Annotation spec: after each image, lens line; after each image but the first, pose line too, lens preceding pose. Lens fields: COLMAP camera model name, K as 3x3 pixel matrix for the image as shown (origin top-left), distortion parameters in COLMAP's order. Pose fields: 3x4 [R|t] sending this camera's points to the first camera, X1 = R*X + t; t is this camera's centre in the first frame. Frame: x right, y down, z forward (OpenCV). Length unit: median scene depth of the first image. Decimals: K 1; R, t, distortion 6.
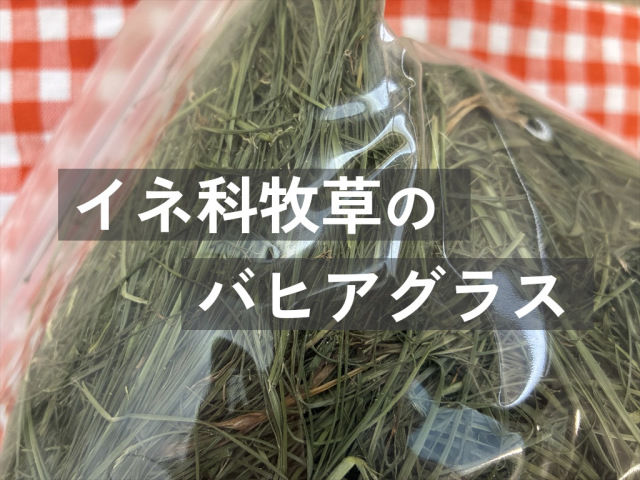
lens RADIAL K [[494.4, 0, 320.0], [0, 494.4, 240.0], [0, 0, 1]] dist [-0.006537, -0.007499]
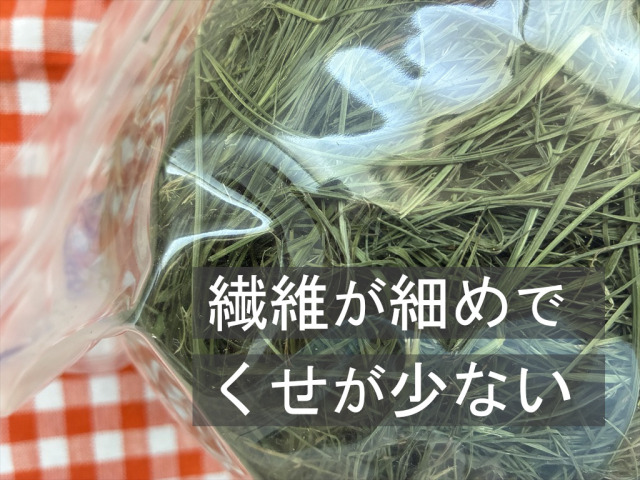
lens RADIAL K [[494.4, 0, 320.0], [0, 494.4, 240.0], [0, 0, 1]] dist [-0.006537, -0.007499]
pose [[0.999680, 0.018855, 0.016853, -0.423574], [-0.018354, 0.999399, -0.029410, 0.807999], [-0.017398, 0.029091, 0.999425, 0.057373]]
